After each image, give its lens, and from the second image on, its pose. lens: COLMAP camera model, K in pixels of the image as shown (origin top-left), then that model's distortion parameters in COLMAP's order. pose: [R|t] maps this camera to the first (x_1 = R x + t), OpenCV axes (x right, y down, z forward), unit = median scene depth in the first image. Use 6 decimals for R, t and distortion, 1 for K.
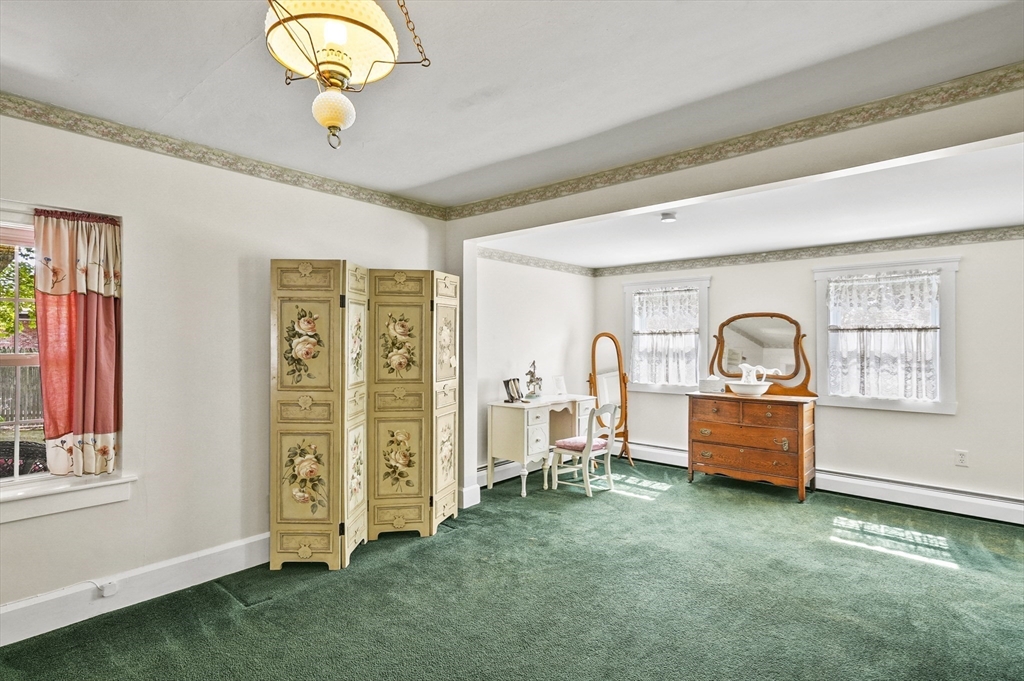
lens RADIAL K [[529.7, 0, 512.4], [0, 529.7, 340.6], [0, 0, 1]] dist [0.030375, 0.000641]
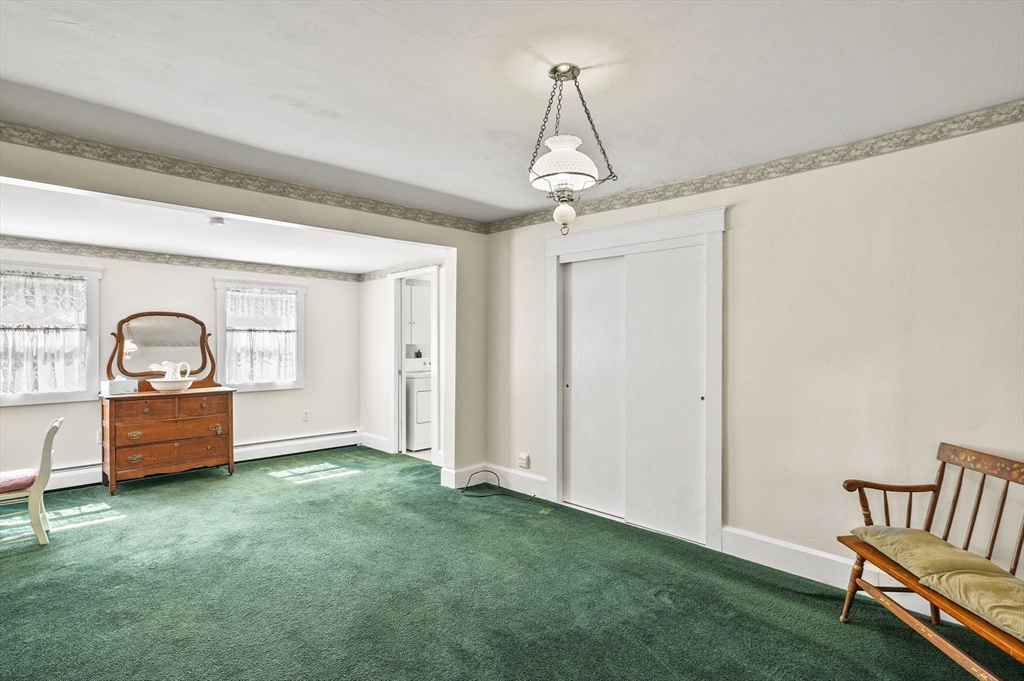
lens RADIAL K [[506.7, 0, 512.0], [0, 506.7, 341.5], [0, 0, 1]] dist [0.004319, 0.002630]
pose [[0.074186, 0.004867, 0.997233, -0.505085], [0.004898, 0.999974, -0.005245, 0.014766], [-0.997232, 0.005274, 0.074160, 0.277203]]
